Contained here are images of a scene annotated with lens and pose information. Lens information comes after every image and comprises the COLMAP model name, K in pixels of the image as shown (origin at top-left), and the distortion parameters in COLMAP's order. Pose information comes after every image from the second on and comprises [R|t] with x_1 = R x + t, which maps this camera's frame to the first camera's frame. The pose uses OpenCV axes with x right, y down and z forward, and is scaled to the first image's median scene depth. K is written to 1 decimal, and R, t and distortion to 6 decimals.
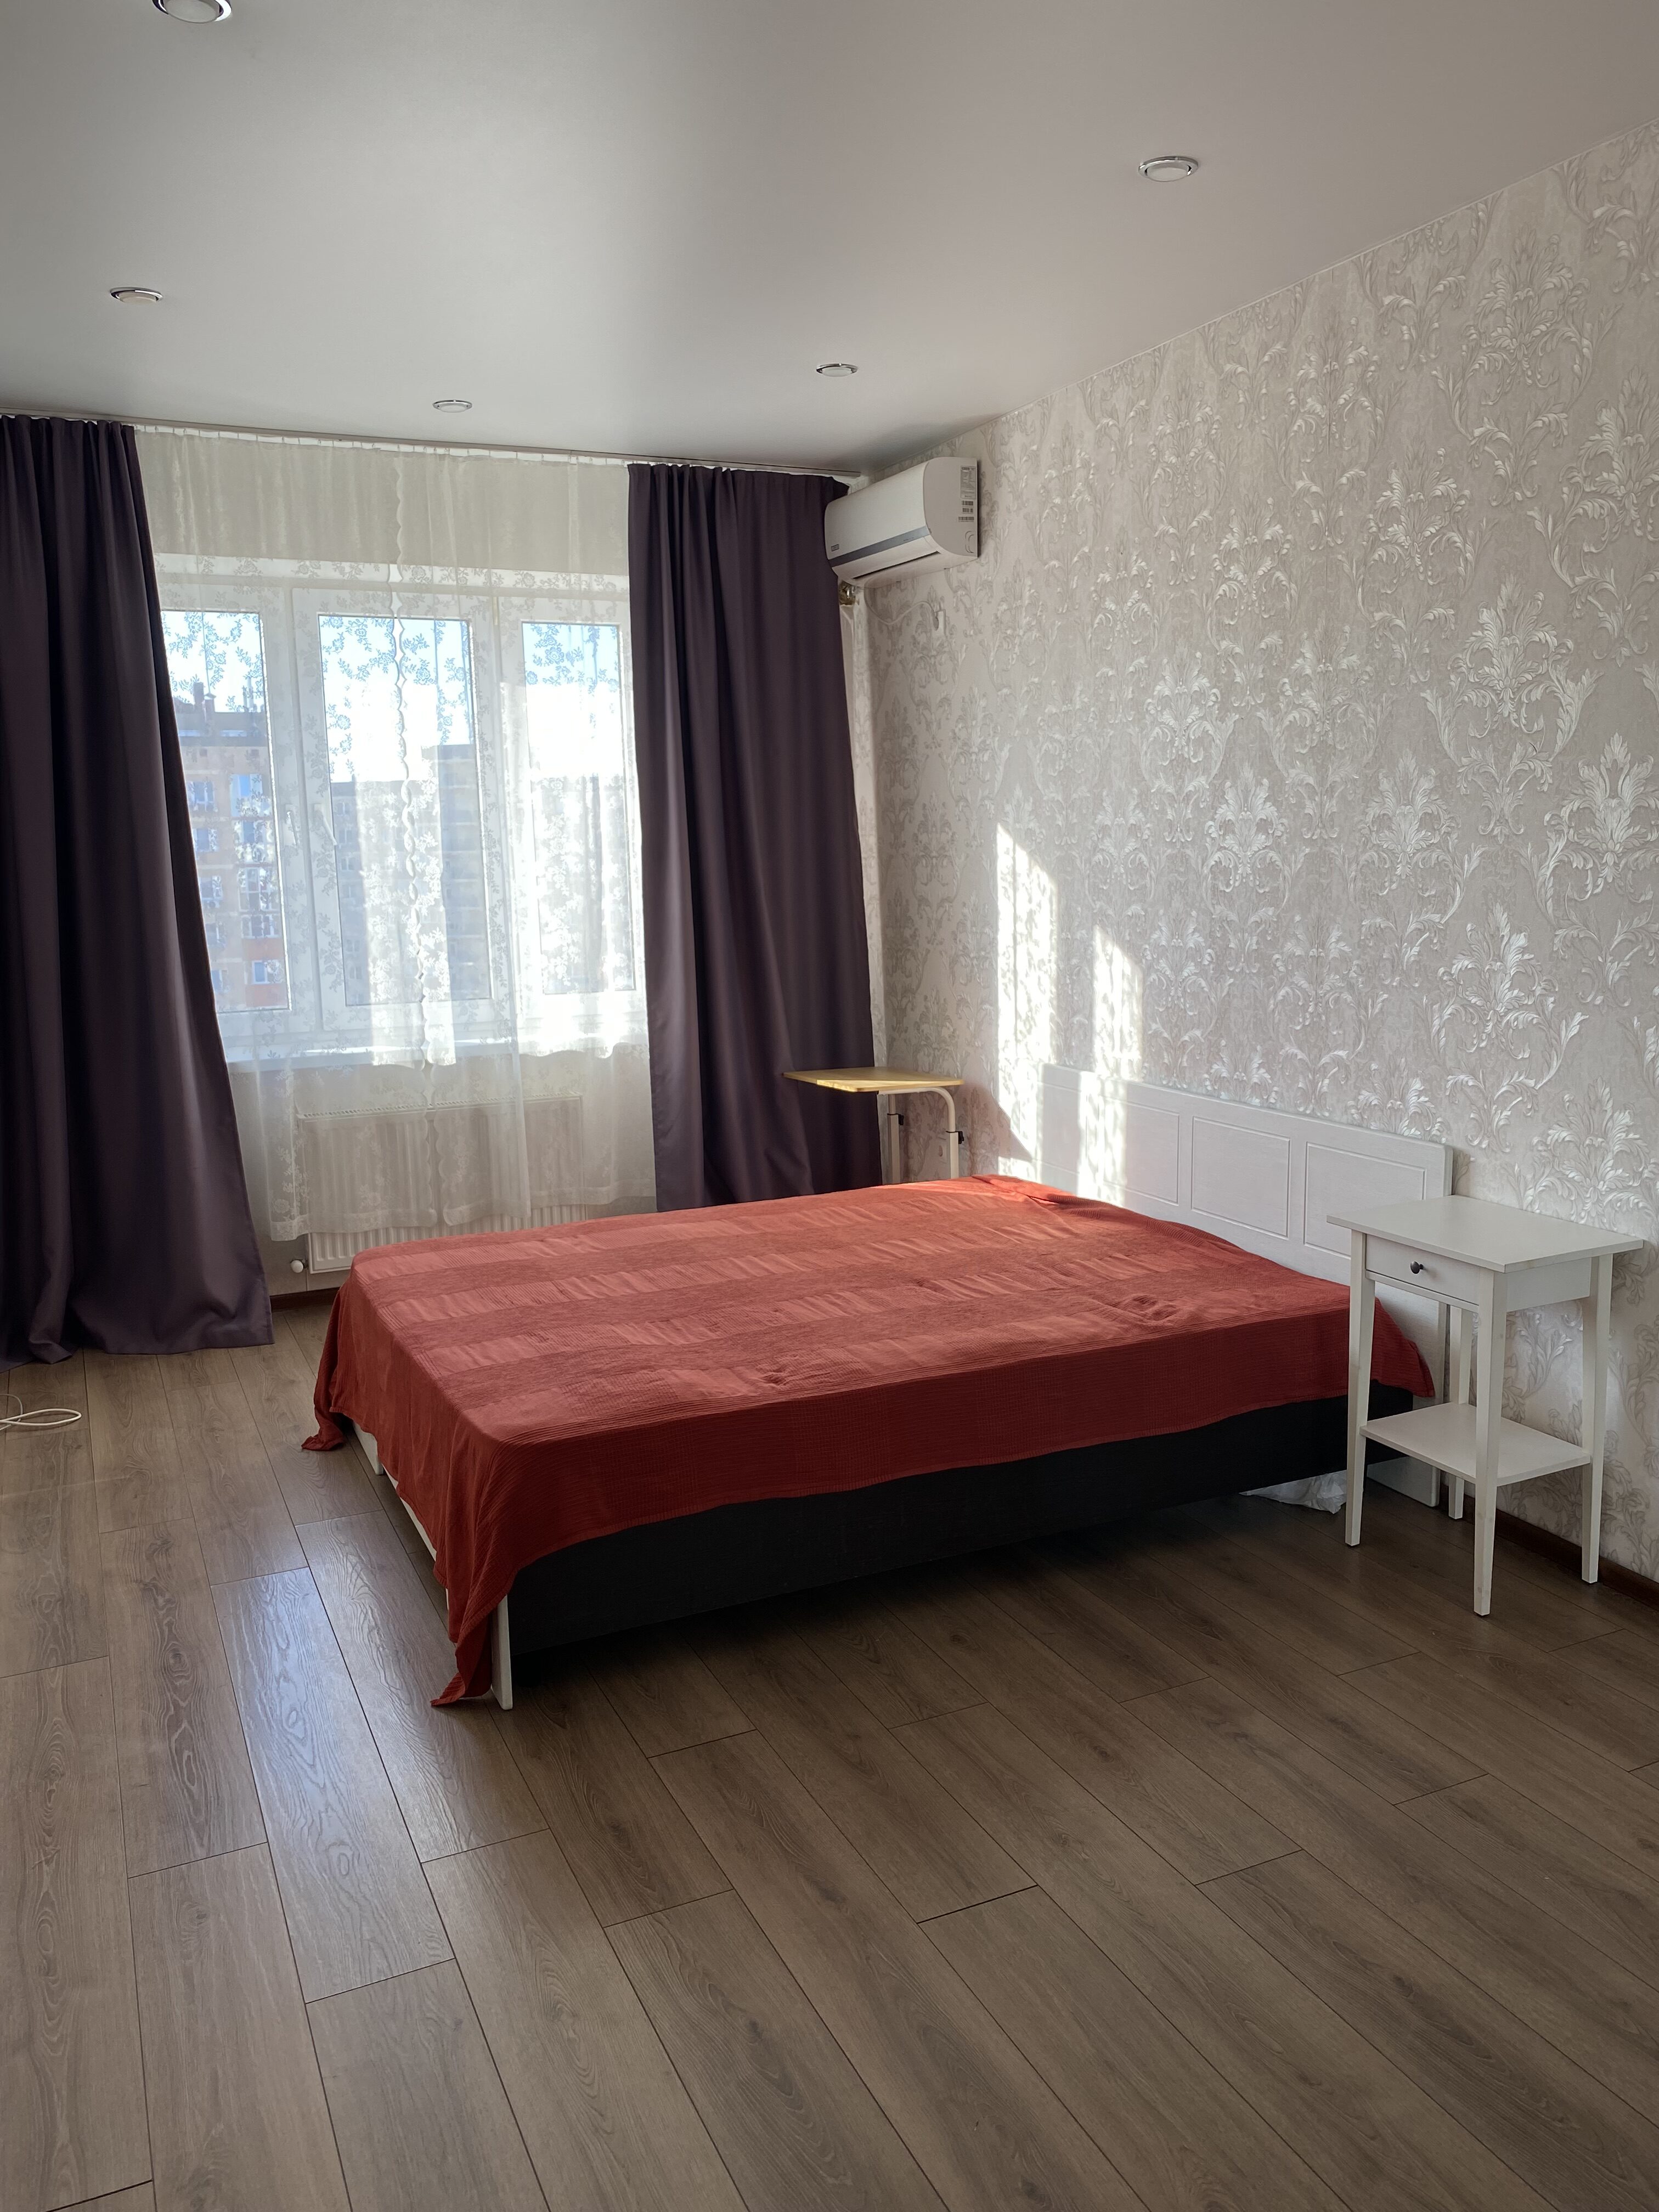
lens RADIAL K [[1684.8, 0, 791.8], [0, 1684.8, 1102.0], [0, 0, 1]] dist [0.073712, -0.051966]
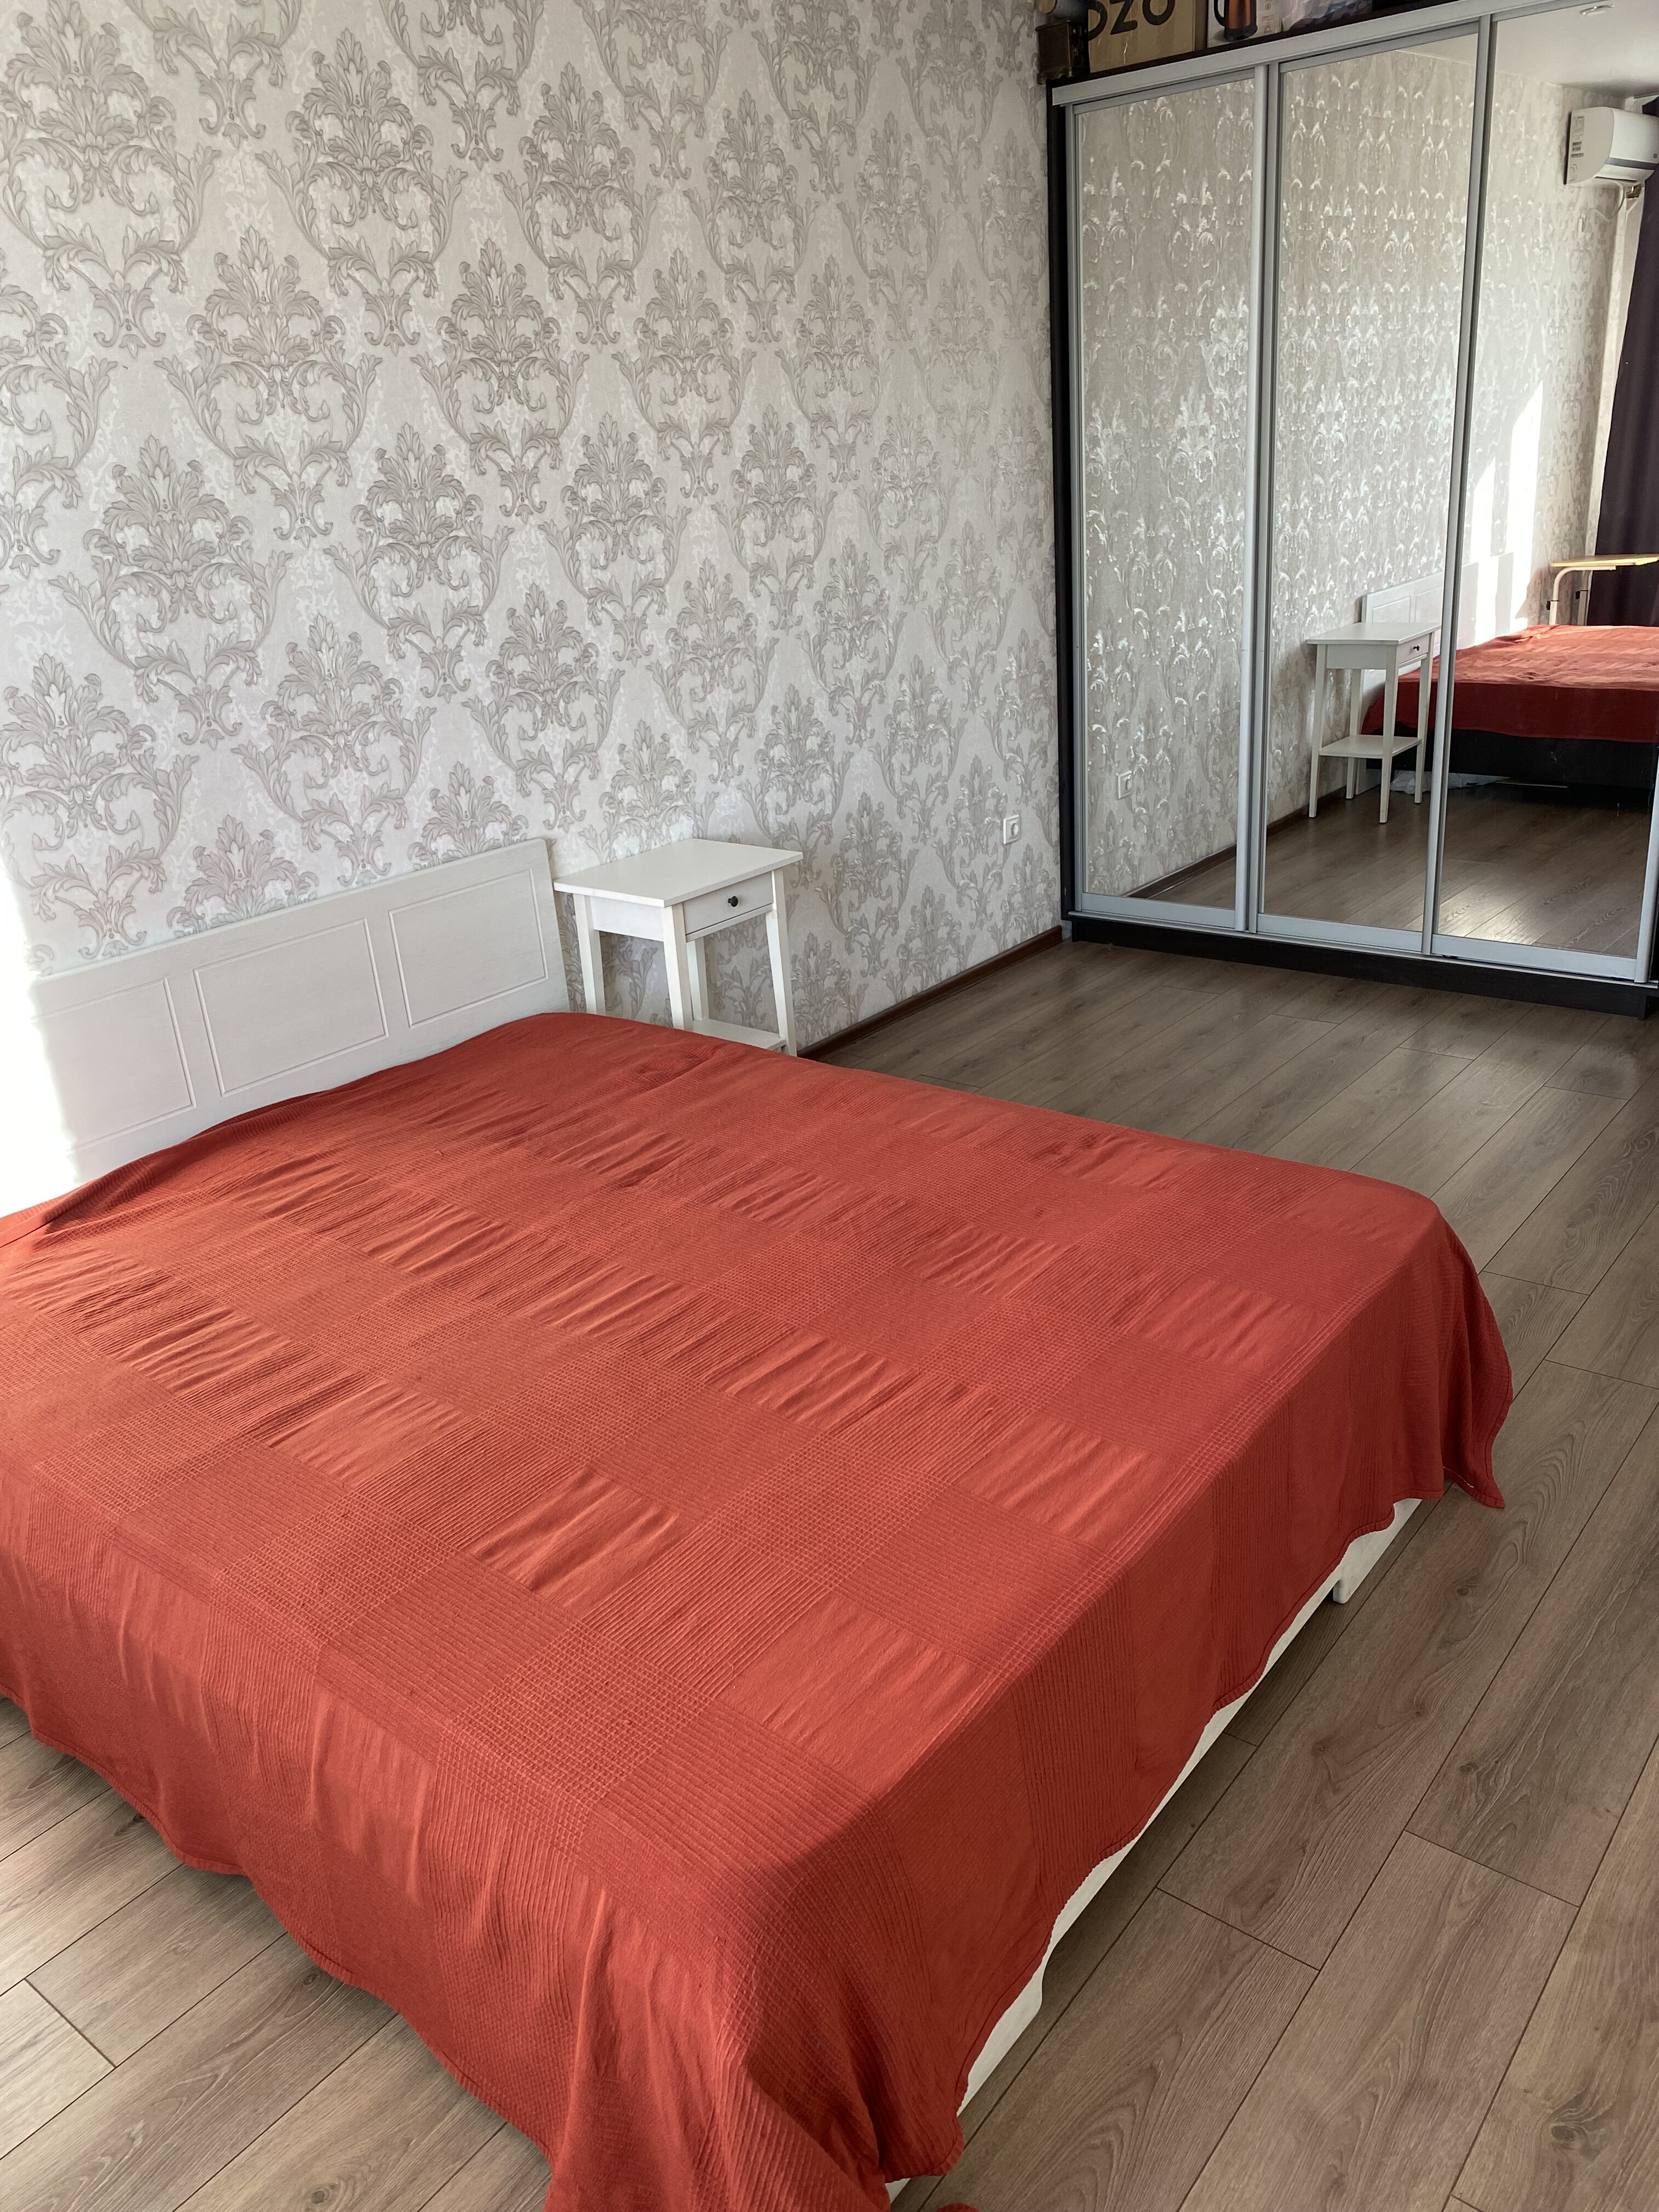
lens RADIAL K [[1684.8, 0, 791.8], [0, 1684.8, 1102.0], [0, 0, 1]] dist [0.073712, -0.051966]
pose [[-0.454569, -0.246258, 0.855993, -0.829773], [0.233770, 0.894348, 0.381434, -0.260956], [-0.859487, 0.373494, -0.348975, 1.827678]]
